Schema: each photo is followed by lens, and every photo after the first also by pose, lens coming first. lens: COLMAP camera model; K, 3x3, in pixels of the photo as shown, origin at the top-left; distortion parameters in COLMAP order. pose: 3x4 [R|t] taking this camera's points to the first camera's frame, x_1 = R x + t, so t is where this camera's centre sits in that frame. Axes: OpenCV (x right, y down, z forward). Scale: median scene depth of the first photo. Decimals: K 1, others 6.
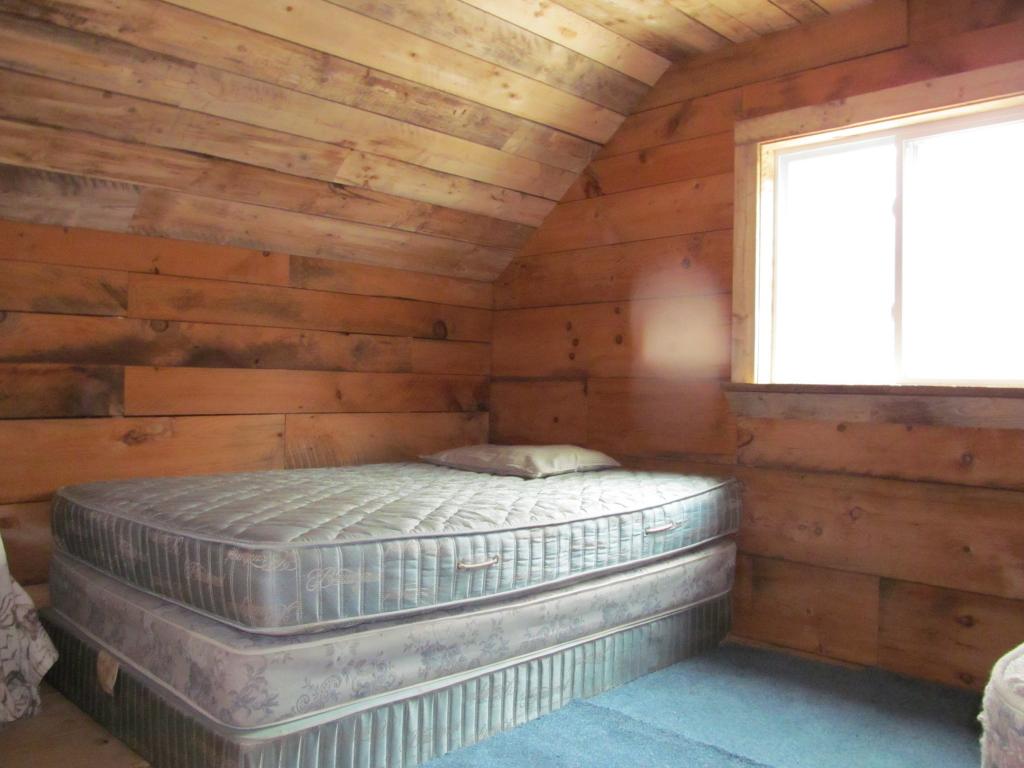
lens RADIAL K [[852.2, 0, 505.3], [0, 852.2, 378.2], [0, 0, 1]] dist [-0.045115, 0.009776]
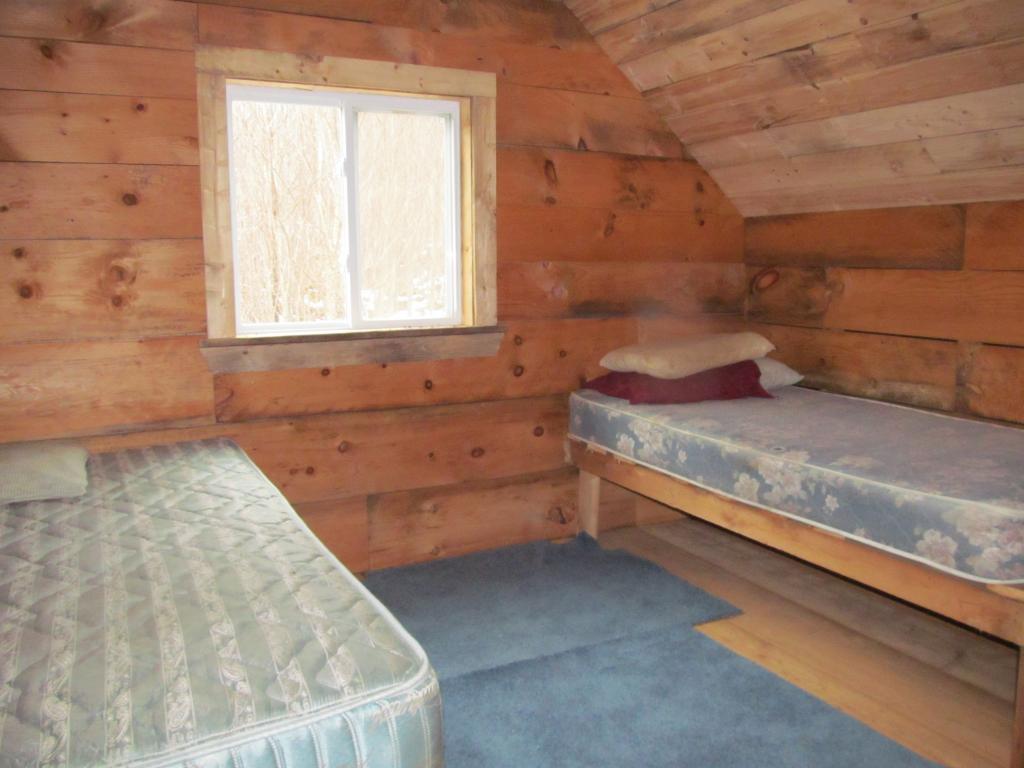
lens RADIAL K [[852.2, 0, 505.3], [0, 852.2, 378.2], [0, 0, 1]] dist [-0.045115, 0.009776]
pose [[0.290249, -0.137019, 0.947091, -0.547774], [0.016699, 0.990271, 0.138149, -0.077417], [-0.956806, -0.024282, 0.289713, 0.448720]]
